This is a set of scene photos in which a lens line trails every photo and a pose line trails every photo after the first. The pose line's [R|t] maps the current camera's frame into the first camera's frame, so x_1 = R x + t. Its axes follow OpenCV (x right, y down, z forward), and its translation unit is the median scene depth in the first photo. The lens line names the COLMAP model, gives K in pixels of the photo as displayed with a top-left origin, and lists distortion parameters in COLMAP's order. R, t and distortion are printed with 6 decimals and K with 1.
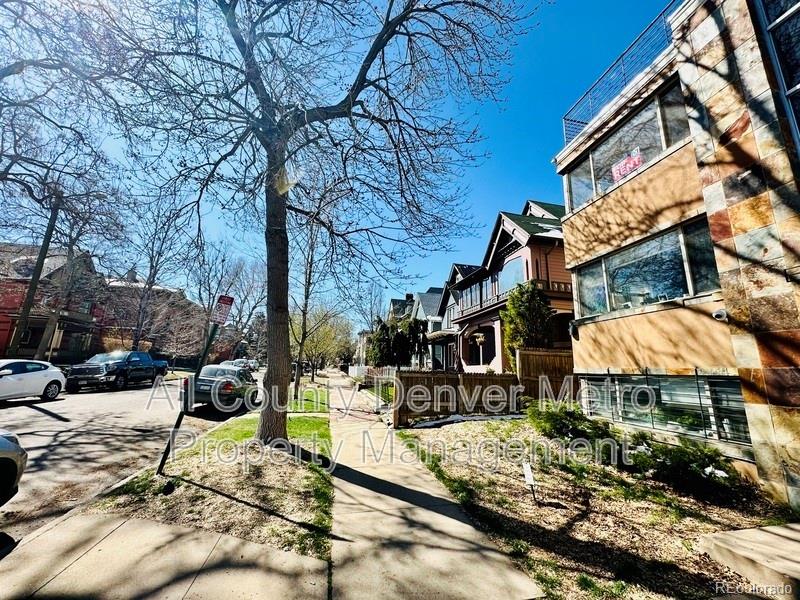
lens RADIAL K [[319.1, 0, 401.1], [0, 319.1, 299.4], [0, 0, 1]] dist [-0.001153, -0.000209]
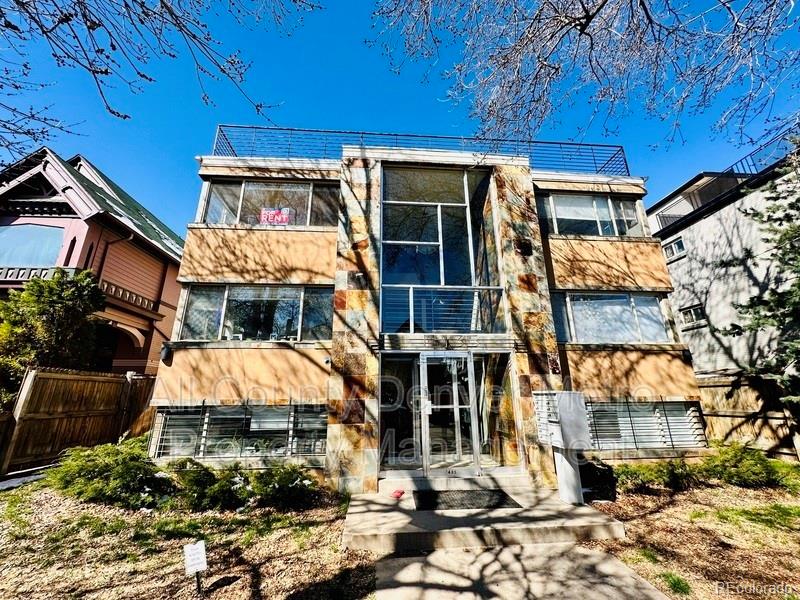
lens RADIAL K [[319.1, 0, 401.1], [0, 319.1, 299.4], [0, 0, 1]] dist [-0.001153, -0.000209]
pose [[0.143006, 0.257453, 0.955650, -0.296784], [-0.203719, 0.952555, -0.226134, 0.033825], [-0.968529, -0.162346, 0.188669, 0.373935]]
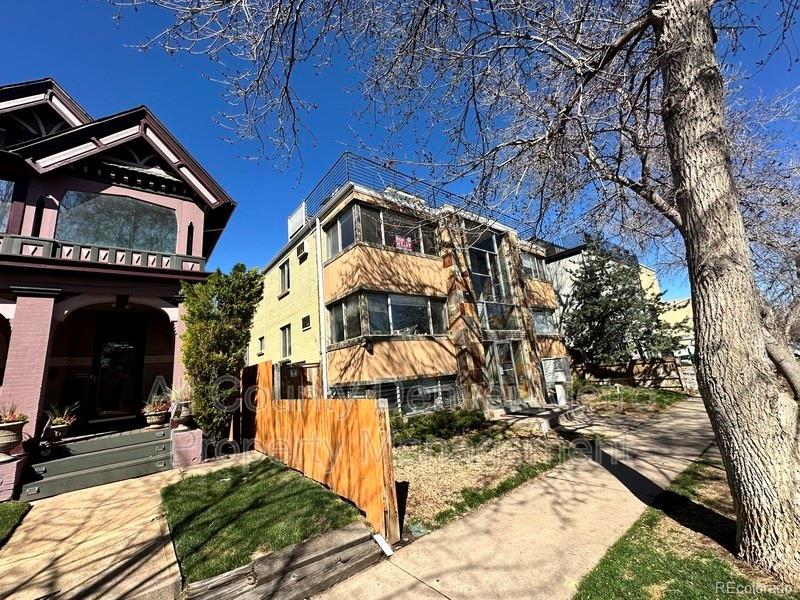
lens RADIAL K [[319.1, 0, 401.1], [0, 319.1, 299.4], [0, 0, 1]] dist [-0.001153, -0.000209]
pose [[-0.444372, 0.210835, 0.870679, -0.703989], [-0.112084, 0.951189, -0.287536, 0.347787], [-0.888803, -0.225362, -0.399050, 1.937773]]
